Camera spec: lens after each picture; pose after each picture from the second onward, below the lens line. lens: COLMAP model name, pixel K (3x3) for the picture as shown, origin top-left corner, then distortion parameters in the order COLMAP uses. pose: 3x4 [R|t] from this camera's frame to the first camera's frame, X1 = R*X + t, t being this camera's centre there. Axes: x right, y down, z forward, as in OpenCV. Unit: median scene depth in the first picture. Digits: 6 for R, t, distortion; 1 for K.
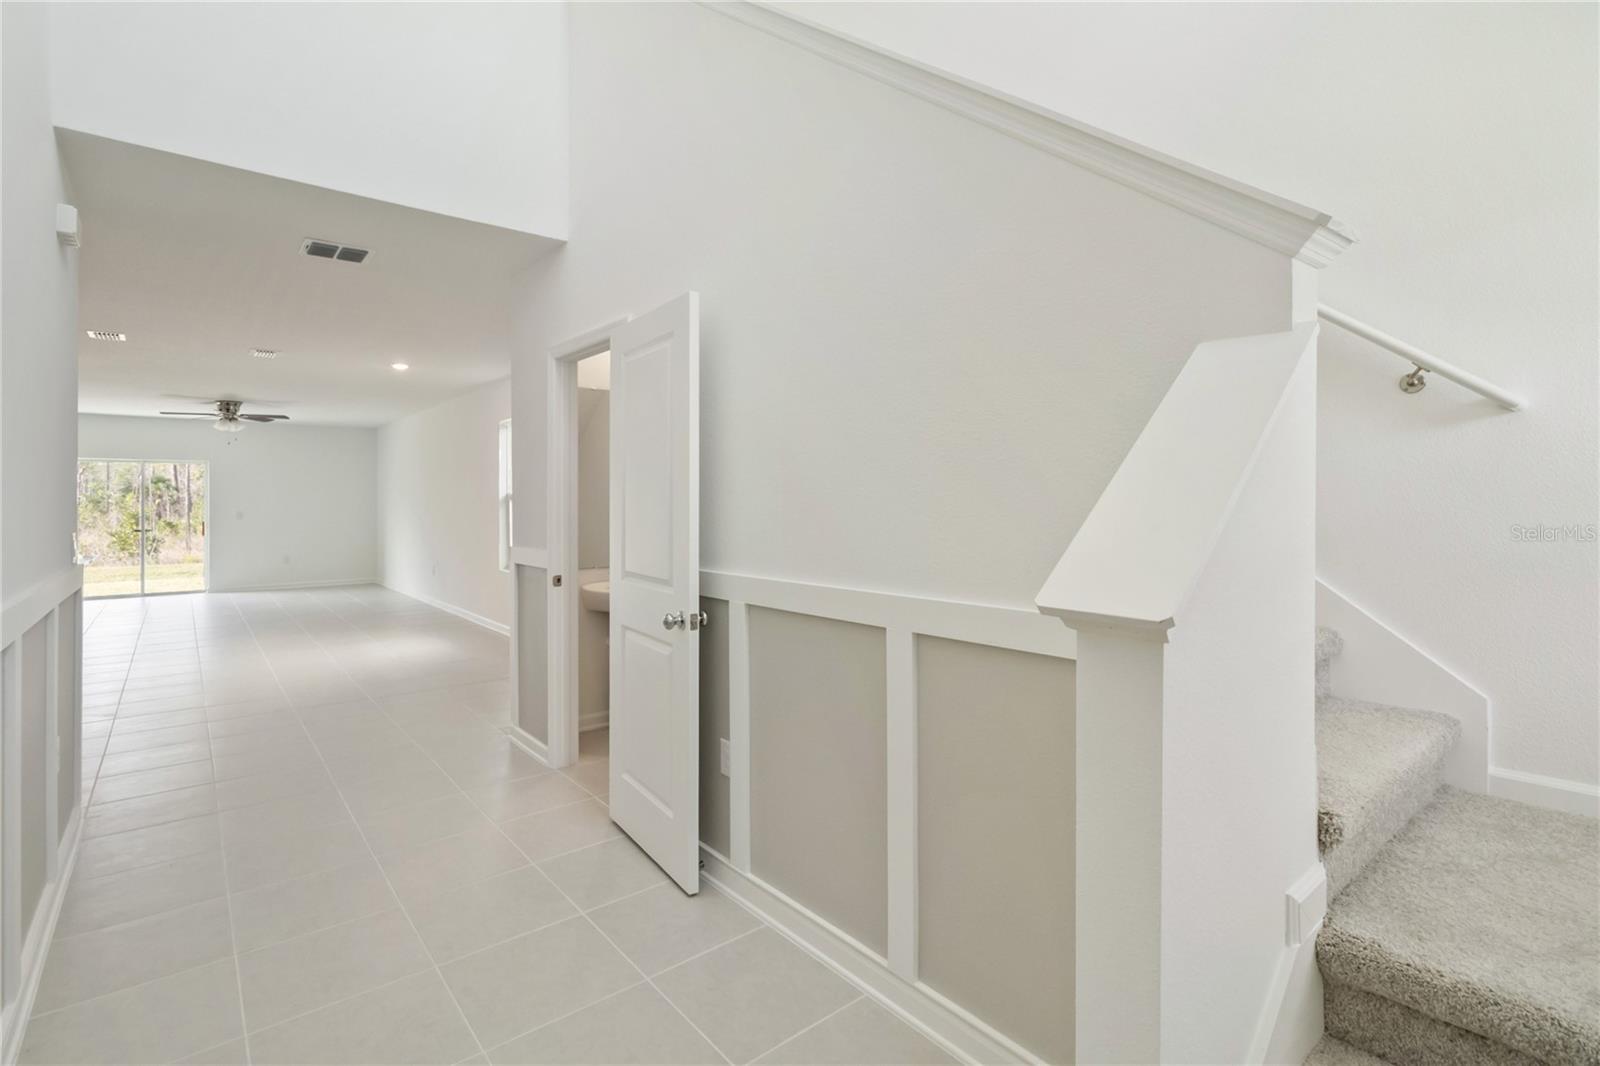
lens RADIAL K [[757.5, 0, 807.7], [0, 757.5, 513.6], [0, 0, 1]] dist [0.000282, -0.000269]
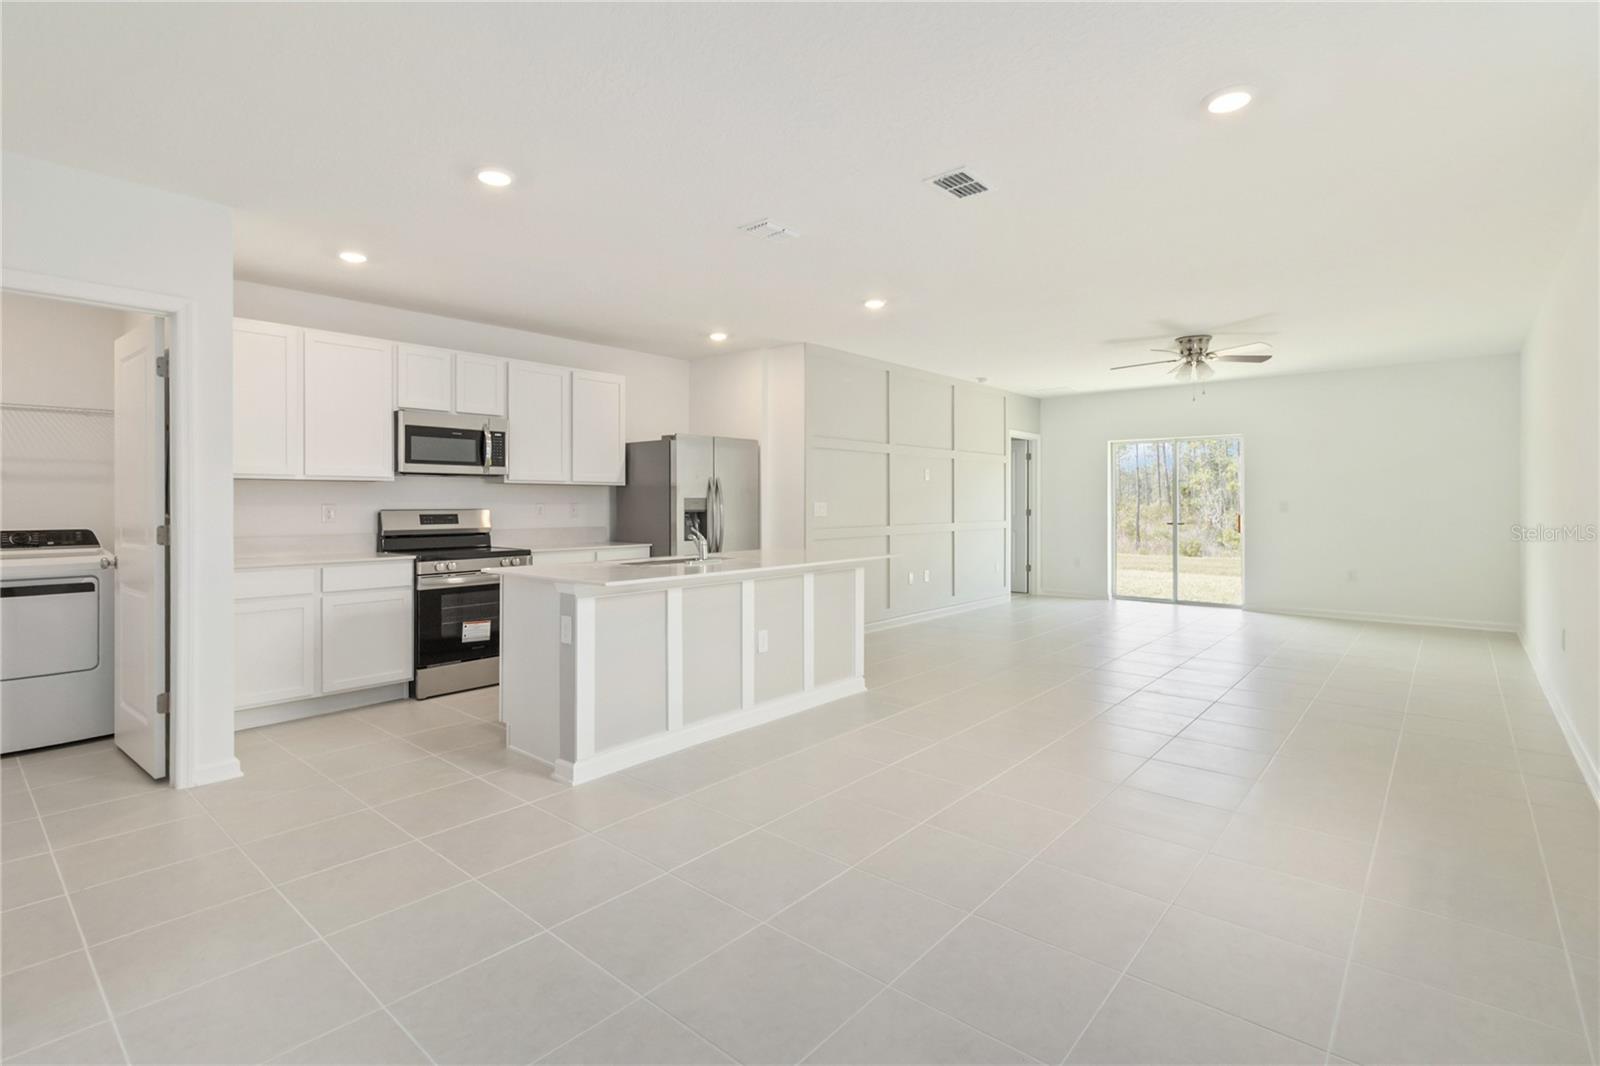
lens RADIAL K [[752.5, 0, 799.6], [0, 752.5, 497.1], [0, 0, 1]] dist [0.000989, 0.000323]
pose [[0.162632, -0.001877, -0.986685, -0.128113], [-0.013451, 0.999901, -0.004119, 0.001498], [0.986595, 0.013942, 0.162591, 0.444476]]
